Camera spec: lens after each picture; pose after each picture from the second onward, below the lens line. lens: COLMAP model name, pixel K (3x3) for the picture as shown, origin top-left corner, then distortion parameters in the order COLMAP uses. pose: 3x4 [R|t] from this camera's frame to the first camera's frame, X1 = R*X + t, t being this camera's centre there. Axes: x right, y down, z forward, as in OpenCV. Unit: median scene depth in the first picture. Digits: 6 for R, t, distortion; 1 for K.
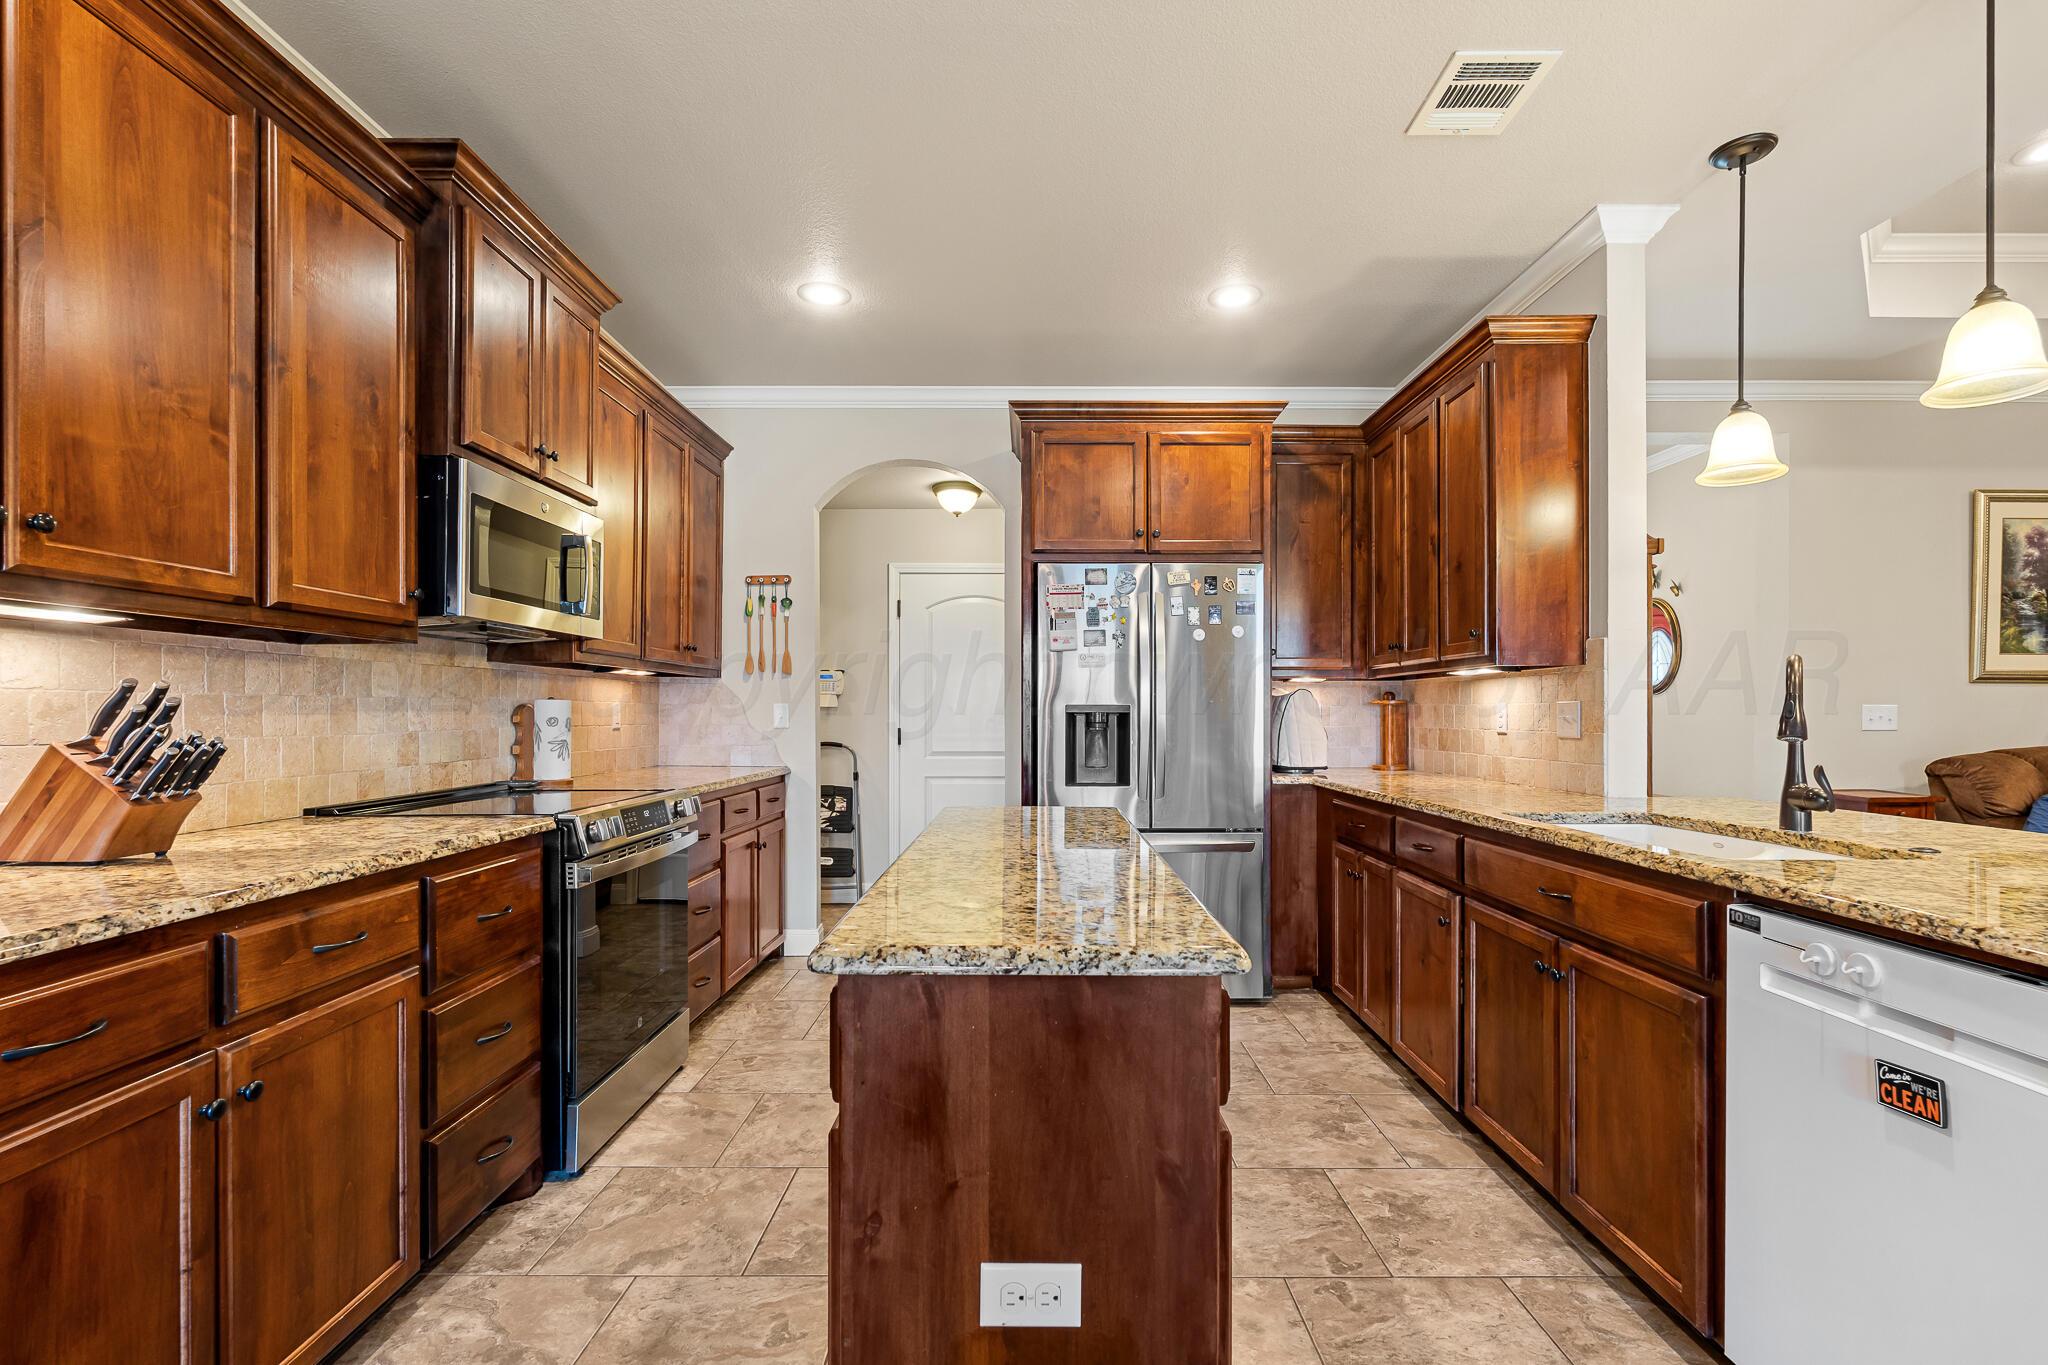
lens RADIAL K [[907.2, 0, 1043.9], [0, 907.2, 729.8], [0, 0, 1]] dist [-0.002526, -0.000021]
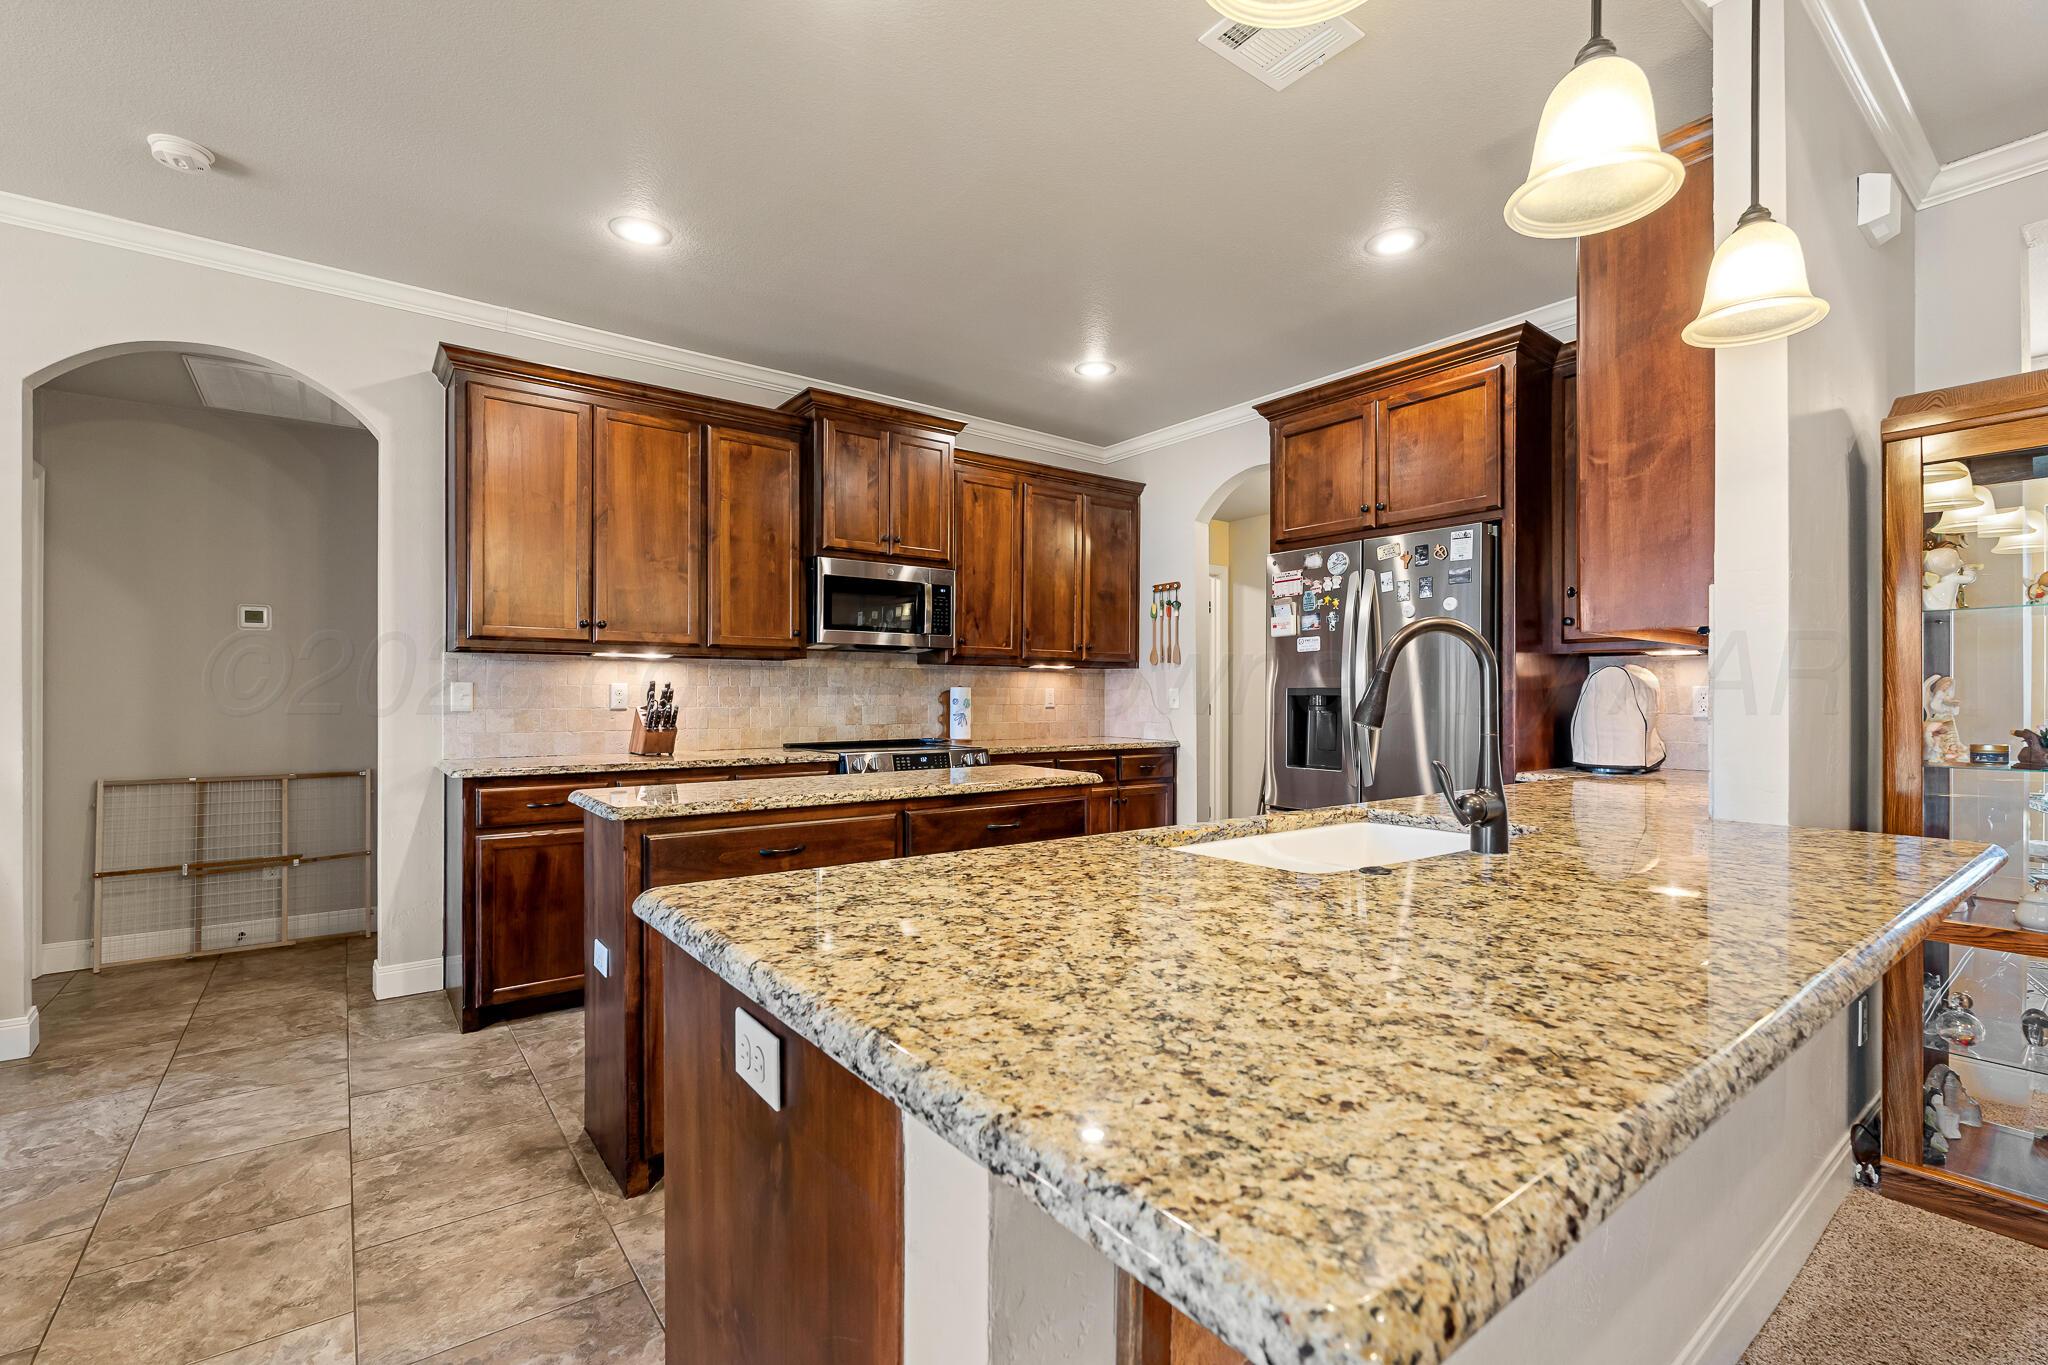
lens RADIAL K [[902.4, 0, 1025.8], [0, 902.4, 683.4], [0, 0, 1]] dist [-0.004573, -0.000341]
pose [[0.595496, -0.009255, -0.803305, 1.135548], [-0.017664, 0.999541, -0.024610, -0.005678], [0.803164, 0.028844, 0.595059, 0.267058]]
